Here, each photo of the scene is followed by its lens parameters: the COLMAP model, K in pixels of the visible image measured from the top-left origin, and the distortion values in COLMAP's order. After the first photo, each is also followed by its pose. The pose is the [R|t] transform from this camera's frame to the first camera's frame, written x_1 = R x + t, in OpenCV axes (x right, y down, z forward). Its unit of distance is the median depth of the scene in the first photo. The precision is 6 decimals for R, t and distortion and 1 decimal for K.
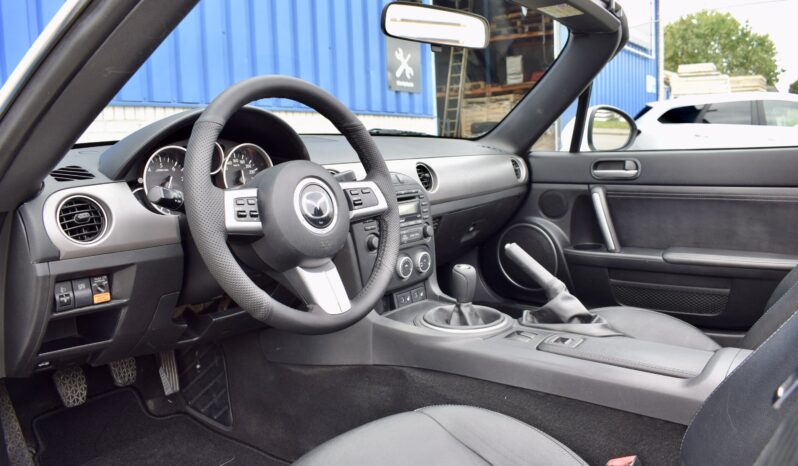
lens RADIAL K [[626.5, 0, 394.4], [0, 626.5, 233.2], [0, 0, 1]] dist [-0.078533, 0.002863]
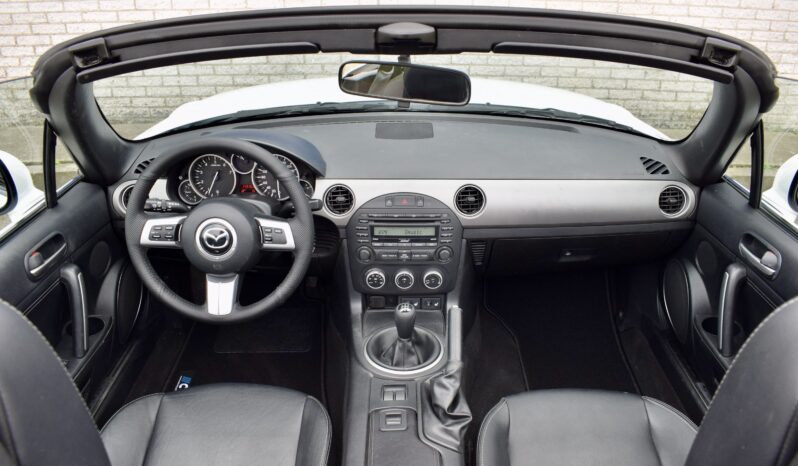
lens RADIAL K [[626.5, 0, 400.3], [0, 626.5, 265.6], [0, 0, 1]] dist [-0.078533, 0.002863]
pose [[0.630395, 0.389069, -0.671735, 0.846954], [-0.131176, 0.906278, 0.401813, -0.468705], [0.765111, -0.165185, 0.622349, 0.352446]]
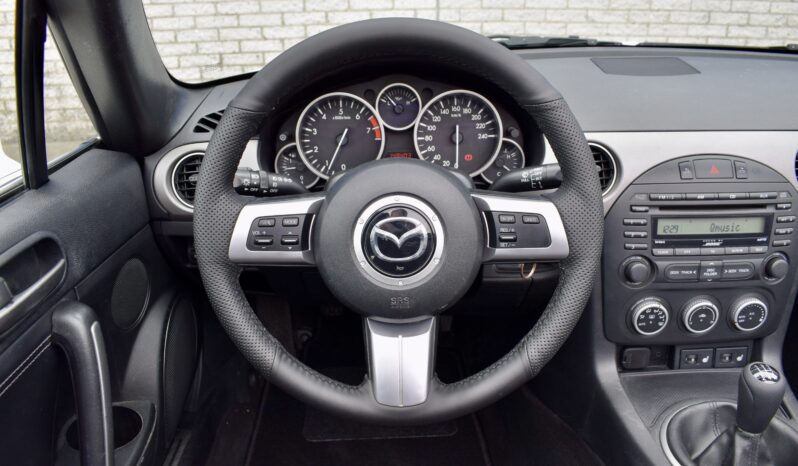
lens RADIAL K [[626.5, 0, 410.9], [0, 626.5, 269.0], [0, 0, 1]] dist [-0.078533, 0.002863]
pose [[0.647060, 0.340577, -0.682144, 0.256752], [-0.110031, 0.927033, 0.358472, -0.194297], [0.754458, -0.156896, 0.637320, 0.474204]]
